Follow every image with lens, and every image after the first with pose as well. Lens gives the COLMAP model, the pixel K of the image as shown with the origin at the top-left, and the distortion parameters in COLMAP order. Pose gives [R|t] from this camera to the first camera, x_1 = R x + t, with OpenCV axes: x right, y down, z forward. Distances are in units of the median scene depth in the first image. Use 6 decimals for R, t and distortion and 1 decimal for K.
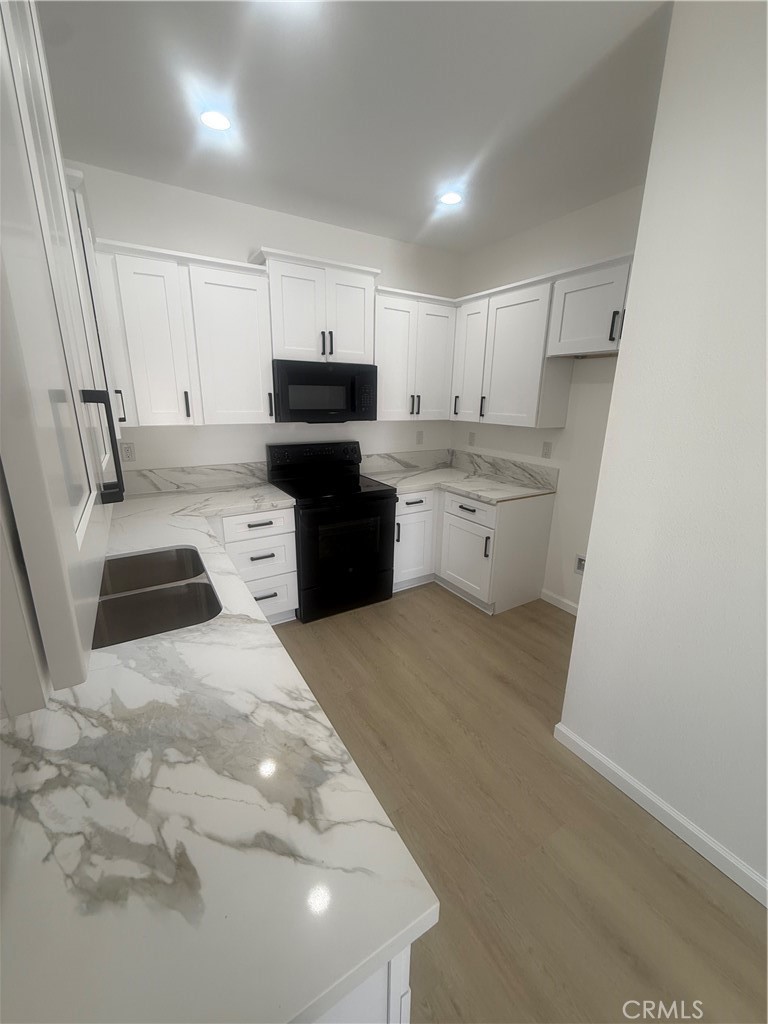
lens RADIAL K [[408.9, 0, 384.1], [0, 408.9, 508.8], [0, 0, 1]] dist [0.001486, 0.000043]
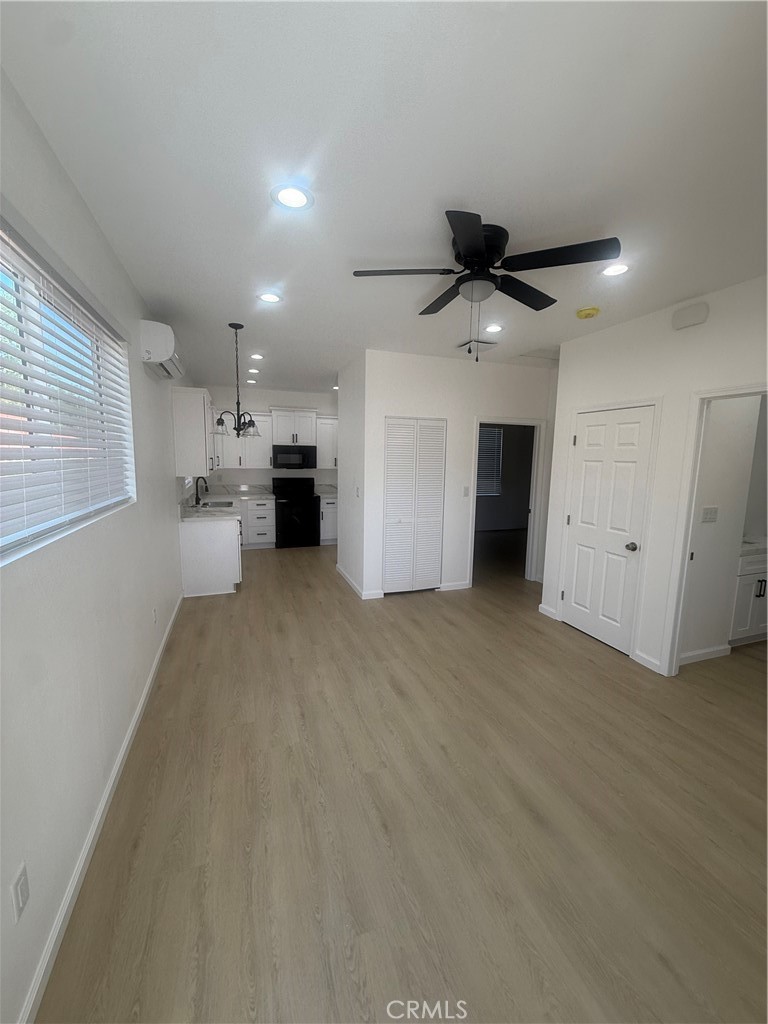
lens RADIAL K [[408.9, 0, 384.1], [0, 408.9, 508.8], [0, 0, 1]] dist [0.001486, 0.000043]
pose [[0.979649, 0.028134, -0.198738, 1.076292], [-0.057147, 0.988245, -0.141797, 0.420877], [0.192413, 0.150268, 0.969741, -1.520636]]
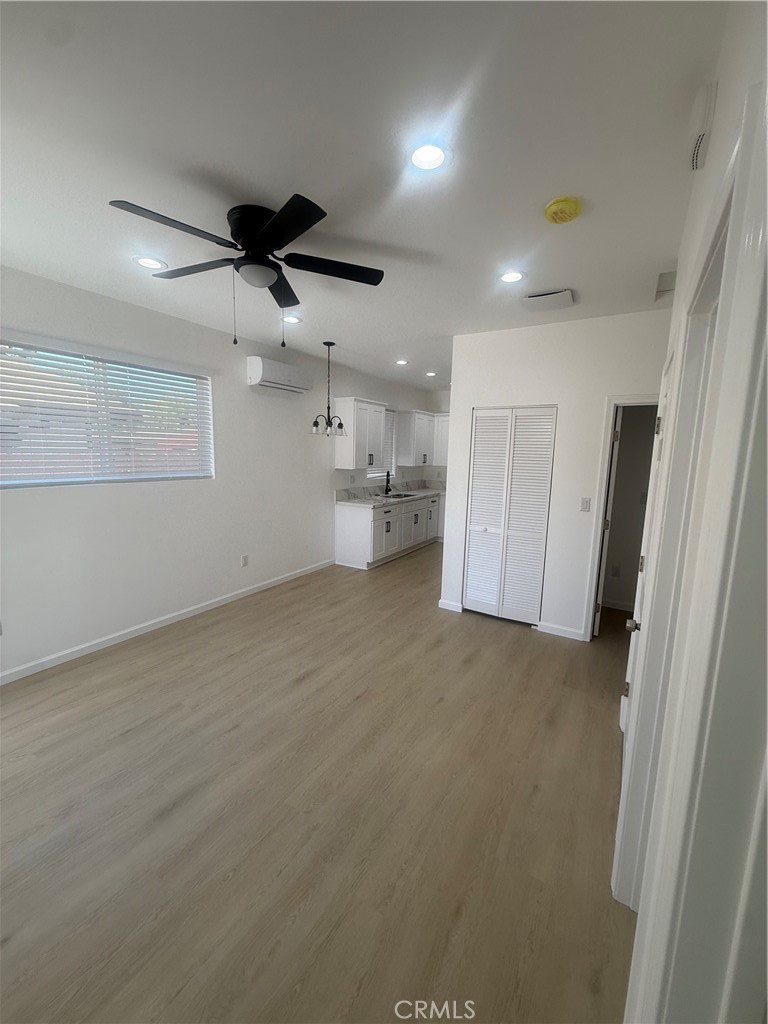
lens RADIAL K [[408.9, 0, 384.1], [0, 408.9, 508.8], [0, 0, 1]] dist [0.001486, 0.000043]
pose [[0.460662, 0.124813, -0.878756, 2.010484], [-0.258842, 0.965918, 0.001502, 0.220486], [0.848994, 0.226767, 0.477269, -0.775067]]
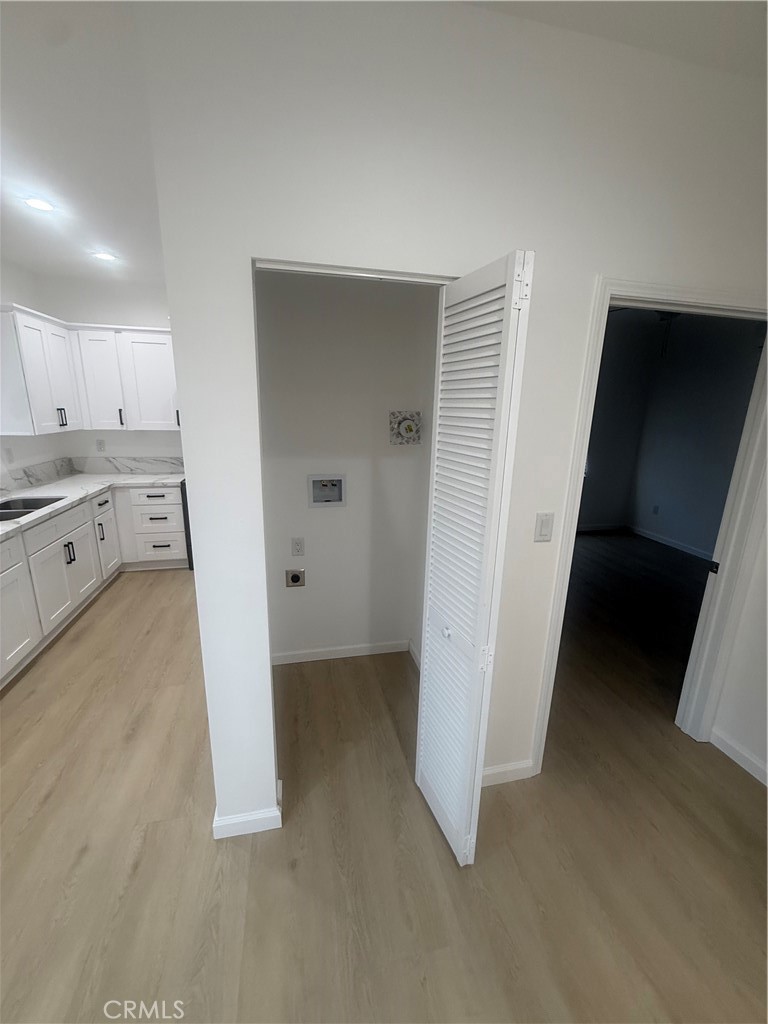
lens RADIAL K [[408.9, 0, 384.1], [0, 408.9, 508.8], [0, 0, 1]] dist [0.001486, 0.000043]
pose [[0.946891, 0.086740, -0.309635, 1.028596], [-0.096221, 0.995240, -0.015450, 0.028093], [0.306821, 0.044423, 0.950730, -0.191003]]
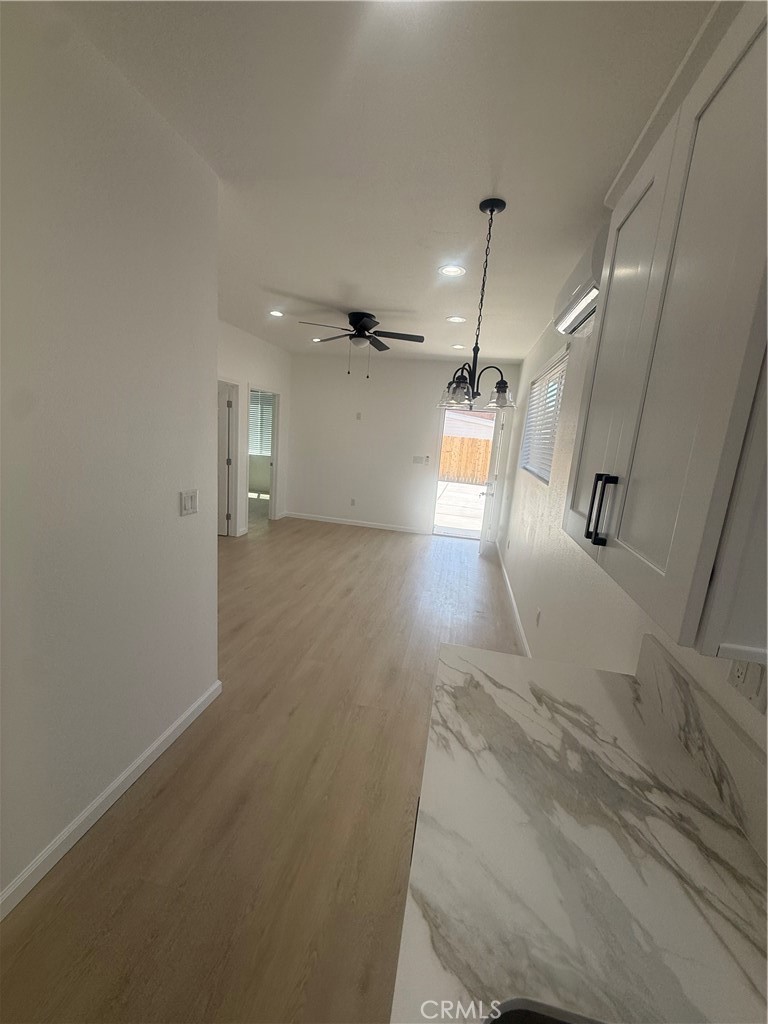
lens RADIAL K [[408.9, 0, 384.1], [0, 408.9, 508.8], [0, 0, 1]] dist [0.001486, 0.000043]
pose [[-0.731515, -0.199139, 0.652097, -0.256824], [0.097535, 0.915999, 0.389144, -0.197178], [-0.674813, 0.348267, -0.650644, 0.602179]]
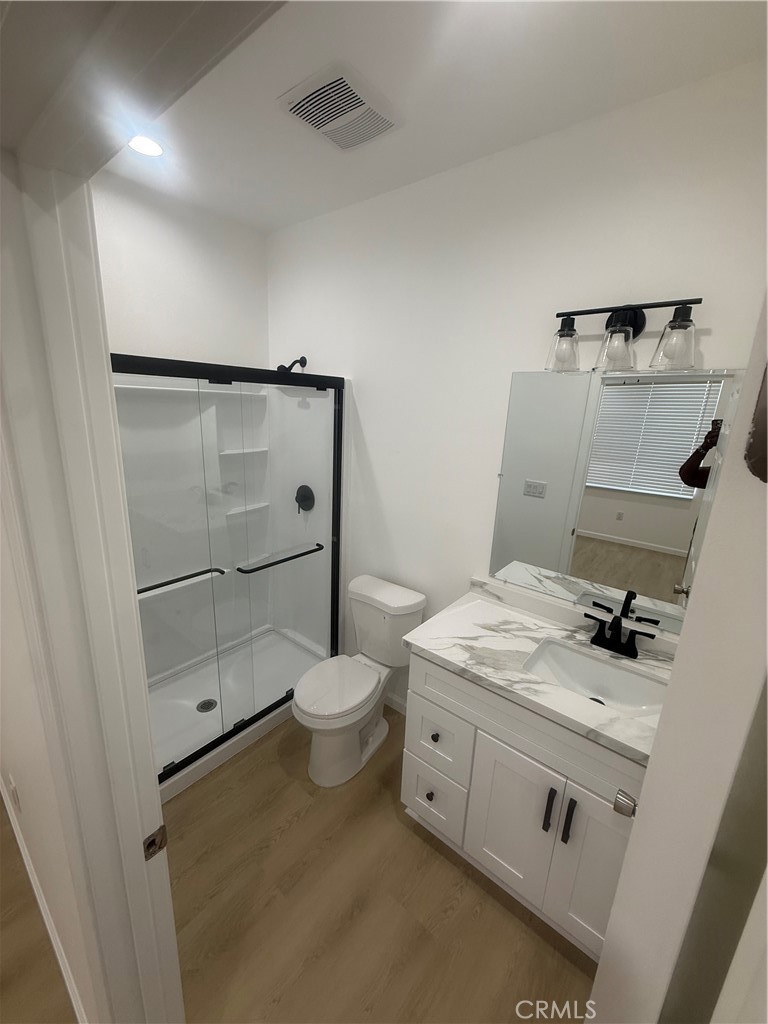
lens RADIAL K [[408.9, 0, 384.1], [0, 408.9, 508.8], [0, 0, 1]] dist [0.001486, 0.000043]
pose [[-0.943196, 0.028158, -0.331042, 0.269605], [-0.142355, 0.866051, 0.479260, -0.262057], [0.300194, 0.499162, -0.812848, 0.640925]]
